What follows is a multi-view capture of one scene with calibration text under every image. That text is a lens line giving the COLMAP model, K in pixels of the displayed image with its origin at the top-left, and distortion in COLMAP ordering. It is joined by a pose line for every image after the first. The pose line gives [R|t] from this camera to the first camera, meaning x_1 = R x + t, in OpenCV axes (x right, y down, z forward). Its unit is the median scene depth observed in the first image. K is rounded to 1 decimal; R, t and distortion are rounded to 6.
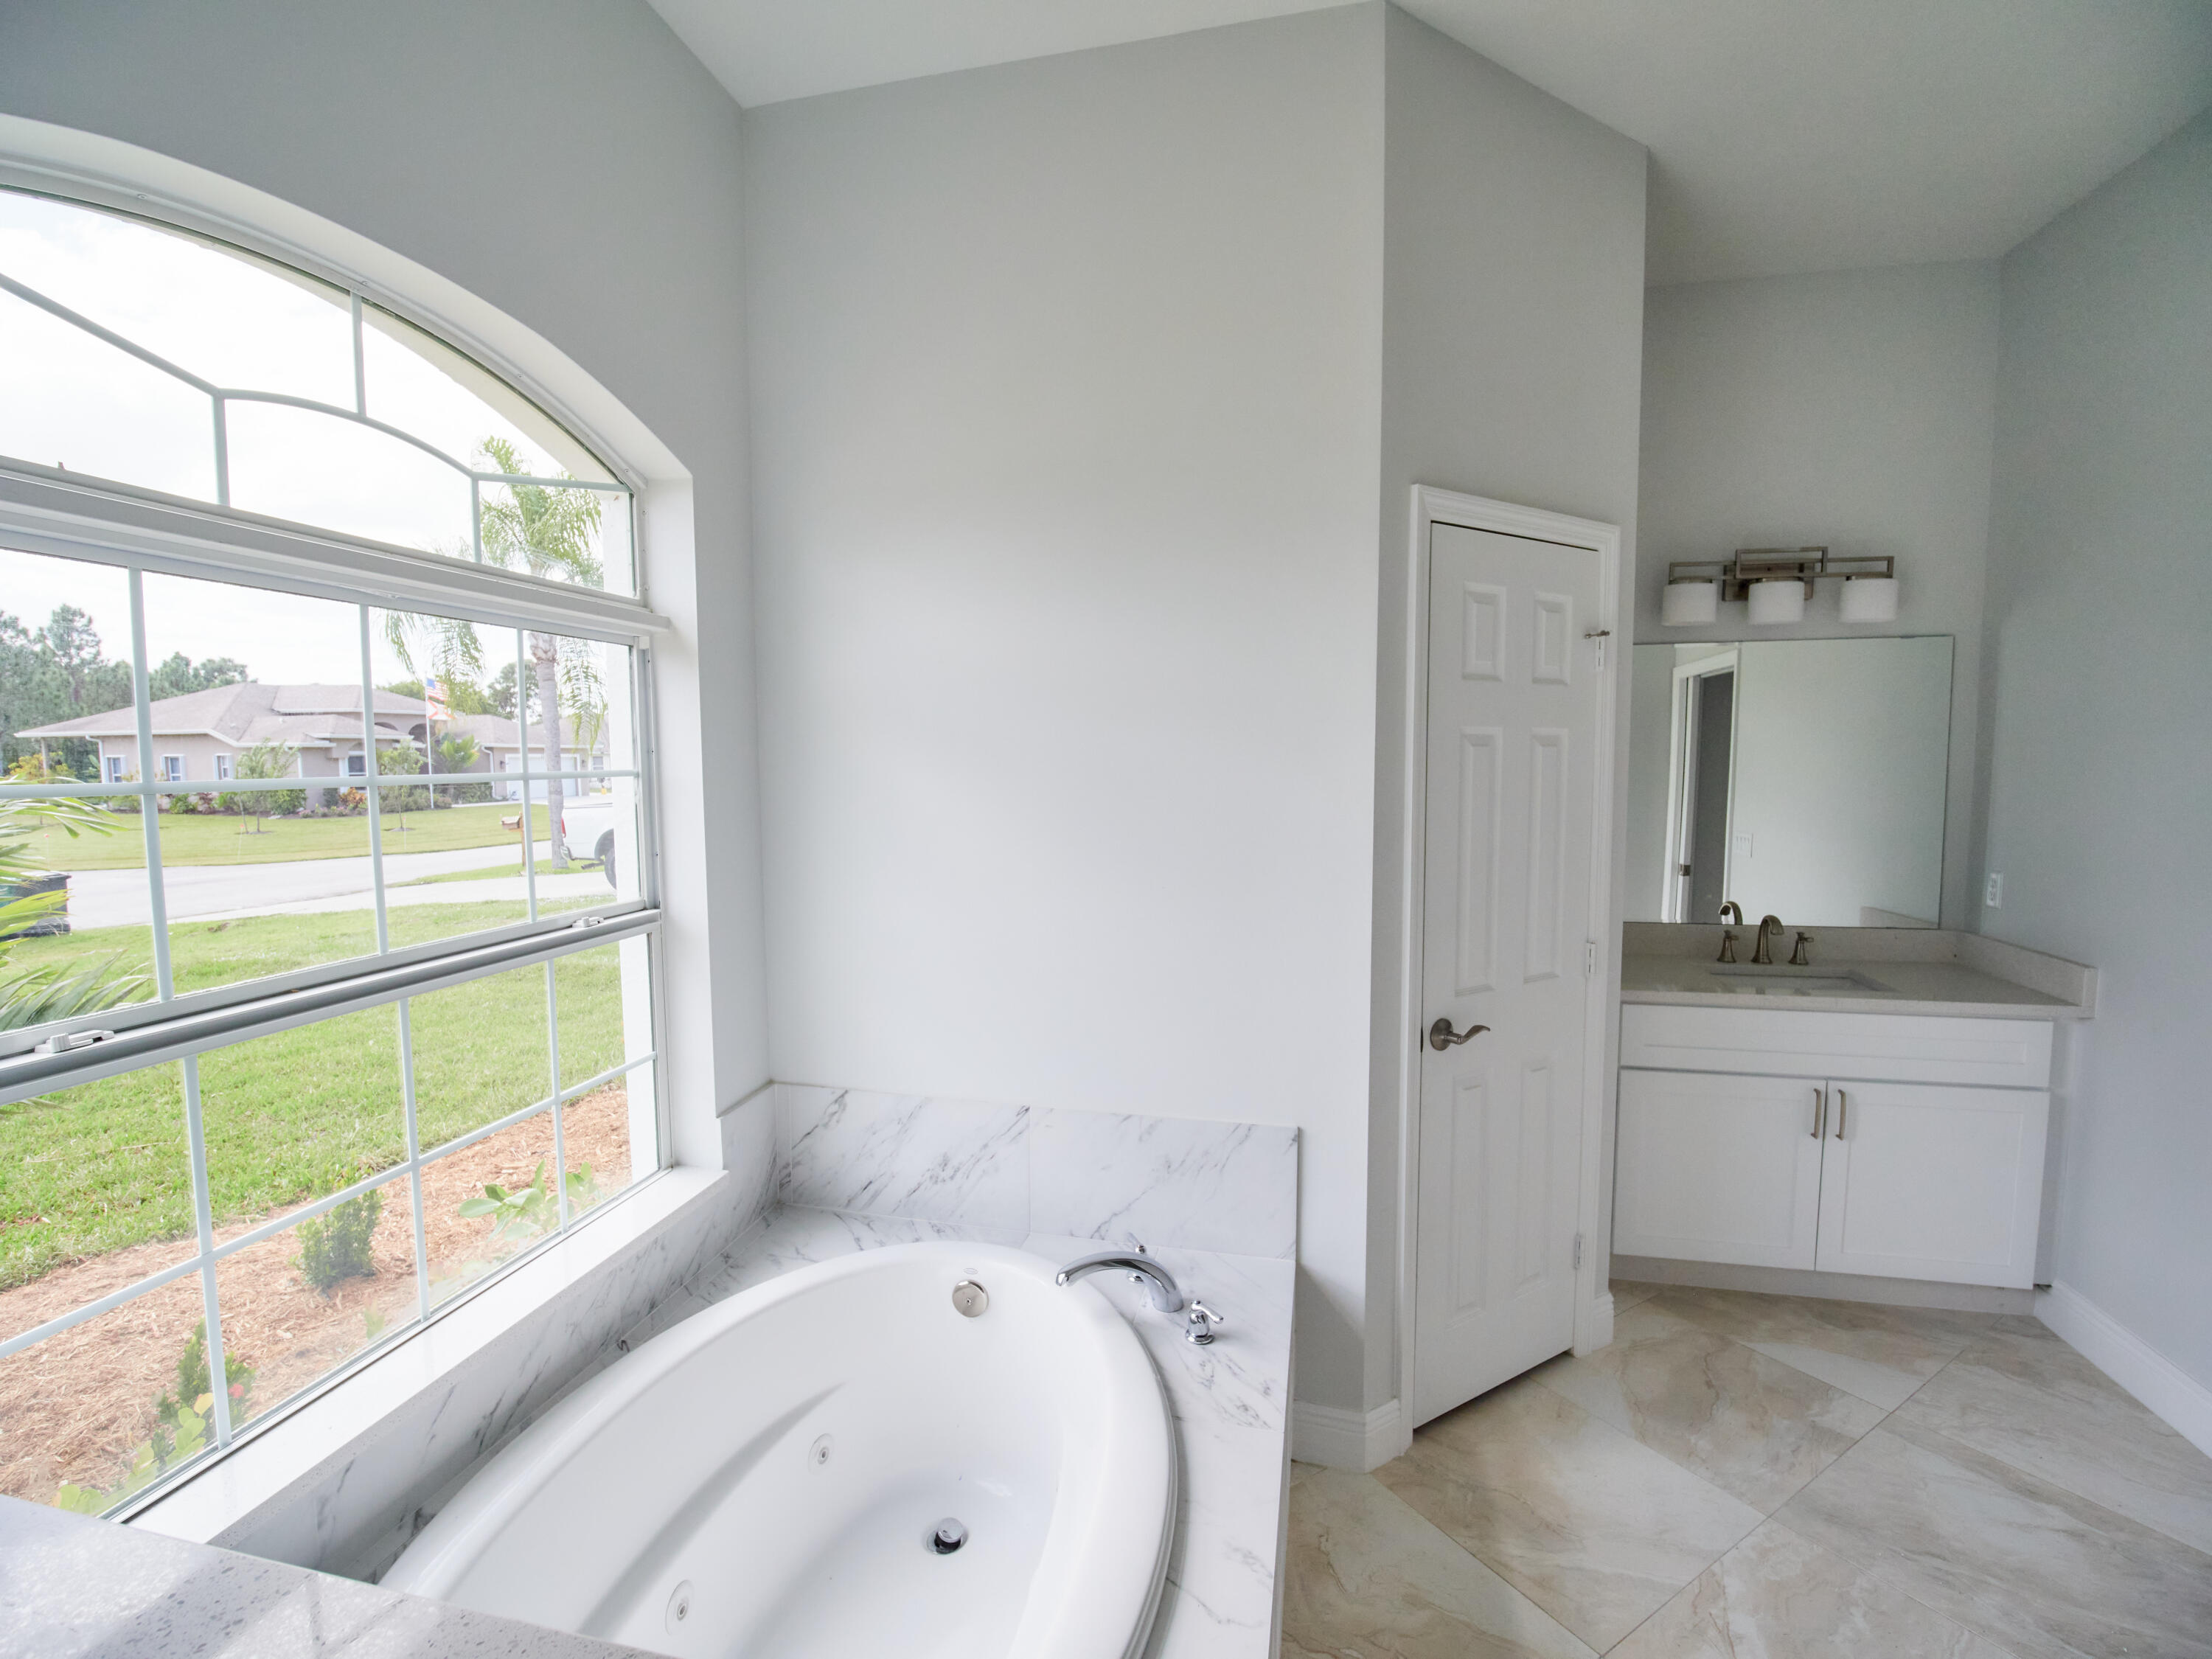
lens RADIAL K [[1029.2, 0, 1090.5], [0, 1029.2, 842.3], [0, 0, 1]] dist [0.000386, 0.000436]
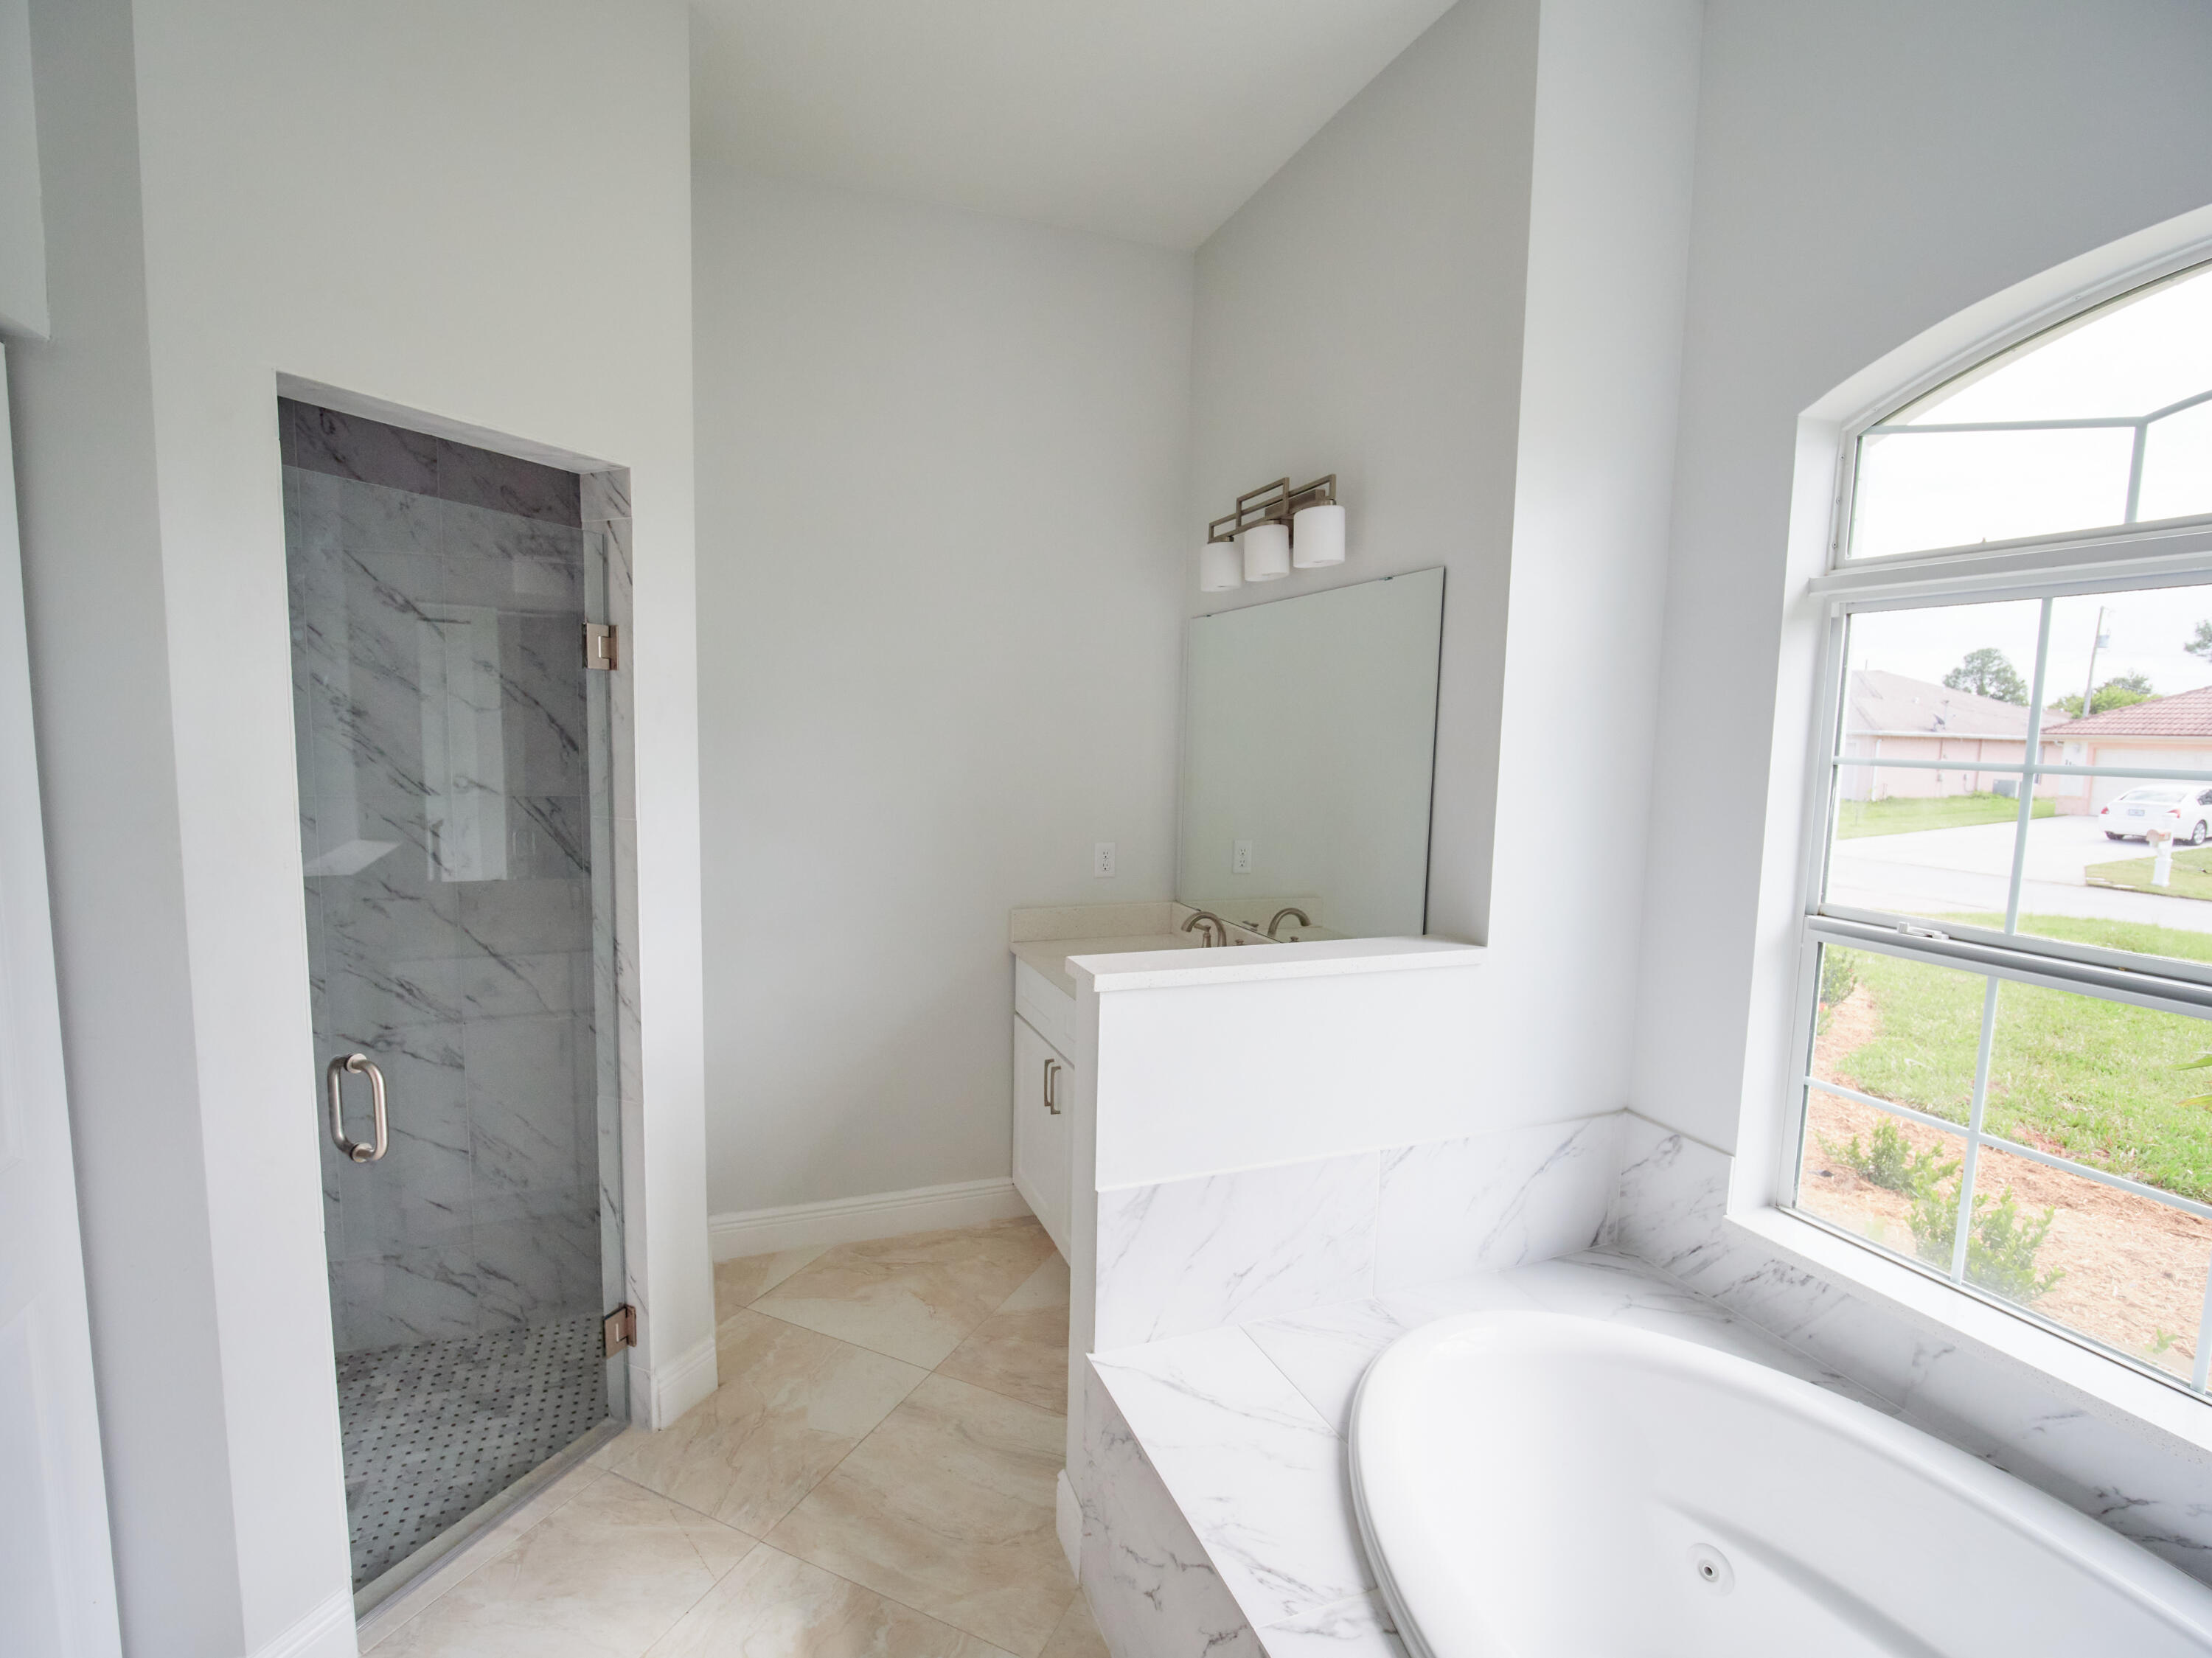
lens RADIAL K [[1003.2, 0, 1097.7], [0, 1003.2, 833.4], [0, 0, 1]] dist [-0.001781, -0.009042]
pose [[-0.828167, 0.059944, -0.557267, 0.703468], [-0.052823, 0.981491, 0.184078, -0.136001], [0.557987, 0.181884, -0.809672, 1.310104]]
